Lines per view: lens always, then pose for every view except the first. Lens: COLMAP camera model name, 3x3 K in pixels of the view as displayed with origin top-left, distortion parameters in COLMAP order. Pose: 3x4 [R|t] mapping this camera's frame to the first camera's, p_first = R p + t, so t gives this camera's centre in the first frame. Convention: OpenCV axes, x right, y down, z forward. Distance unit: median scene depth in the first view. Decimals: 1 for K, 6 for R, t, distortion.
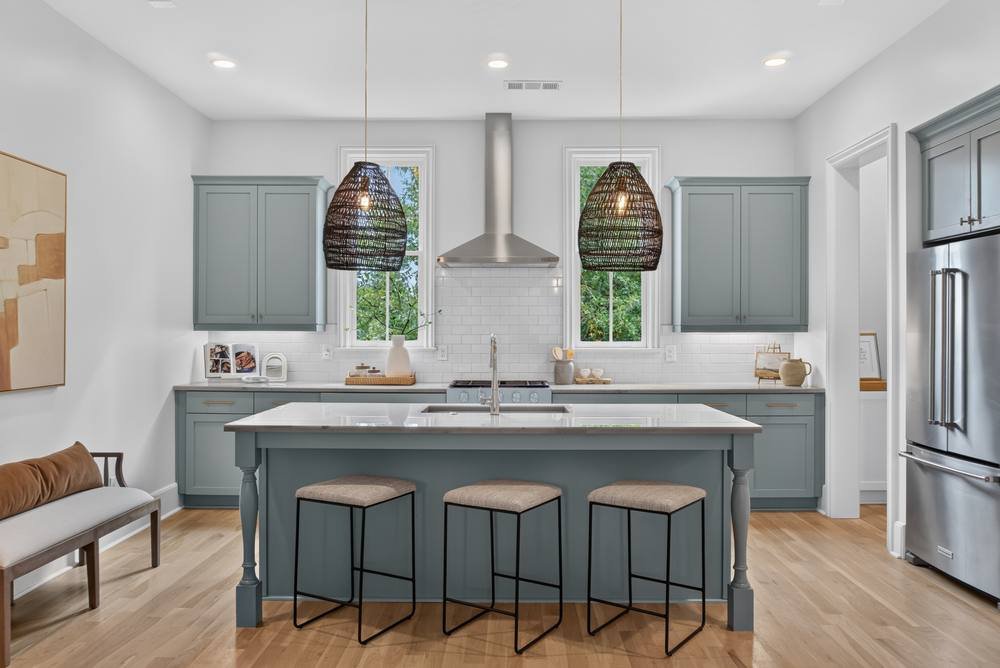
lens RADIAL K [[761.3, 0, 500.2], [0, 761.3, 343.2], [0, 0, 1]] dist [-0.011894, -0.007165]
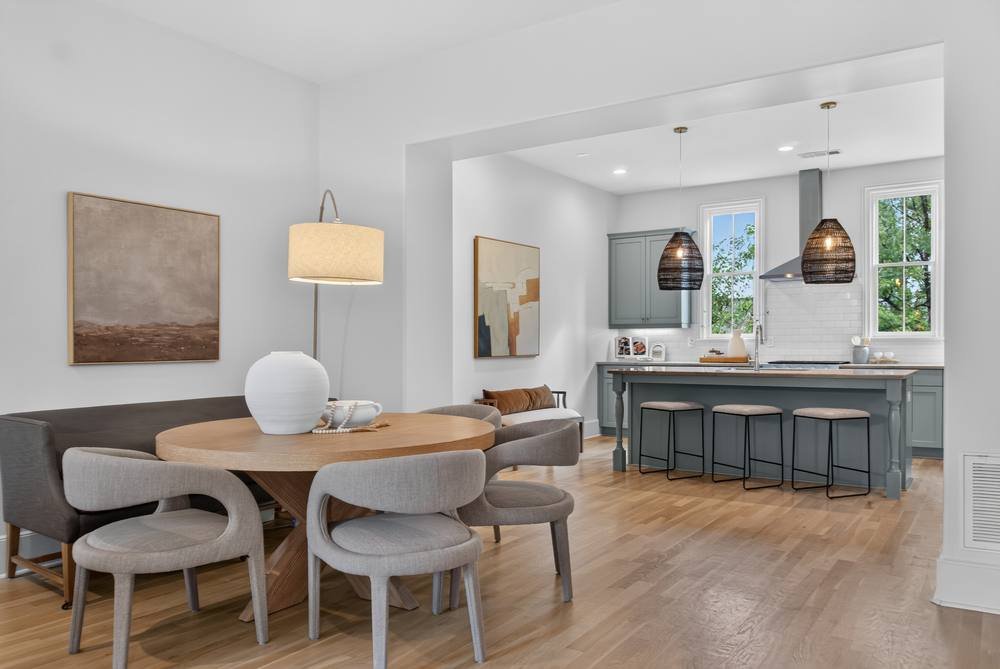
lens RADIAL K [[761.3, 0, 495.3], [0, 761.3, 343.5], [0, 0, 1]] dist [-0.011894, -0.007165]
pose [[0.835433, -0.008407, -0.549528, 0.288367], [0.002143, 0.999925, -0.012039, 0.033865], [0.549588, 0.008880, 0.835389, -0.494472]]
